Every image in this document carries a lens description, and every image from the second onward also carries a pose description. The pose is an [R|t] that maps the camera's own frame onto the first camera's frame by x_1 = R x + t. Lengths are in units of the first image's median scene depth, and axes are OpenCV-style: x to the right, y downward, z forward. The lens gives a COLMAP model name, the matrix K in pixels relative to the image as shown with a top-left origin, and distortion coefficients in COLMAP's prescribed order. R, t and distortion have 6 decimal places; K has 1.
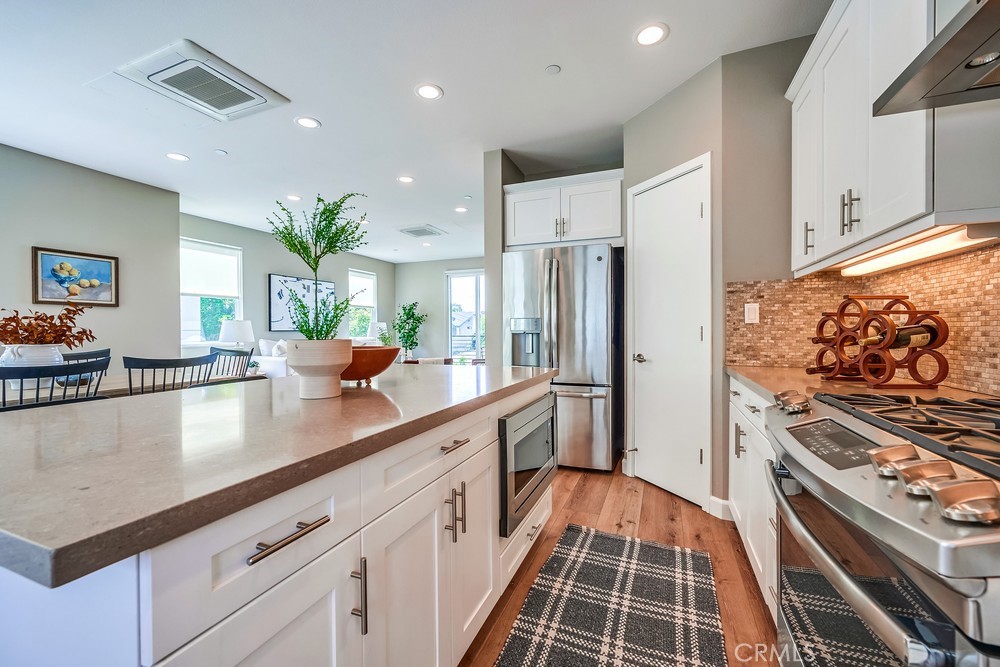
lens RADIAL K [[399.6, 0, 496.5], [0, 399.6, 333.1], [0, 0, 1]] dist [-0.009124, -0.000224]
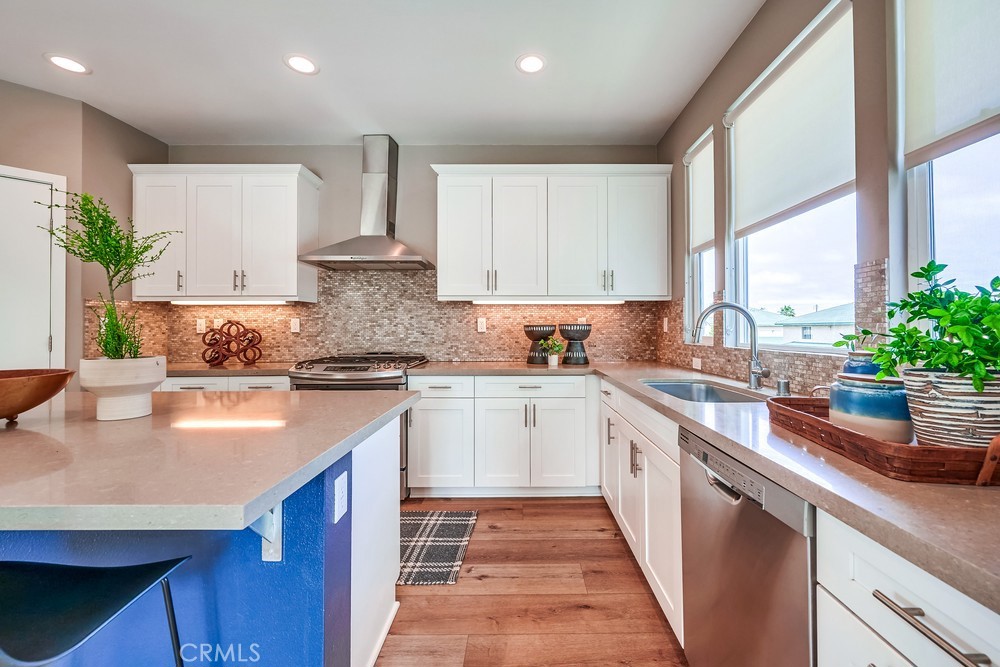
lens RADIAL K [[397.8, 0, 516.7], [0, 397.8, 323.3], [0, 0, 1]] dist [-0.001350, 0.000995]
pose [[-0.362880, 0.016952, 0.931682, -0.304421], [0.013324, 0.999827, -0.013003, -0.007328], [-0.931741, 0.007695, -0.363043, 0.080516]]
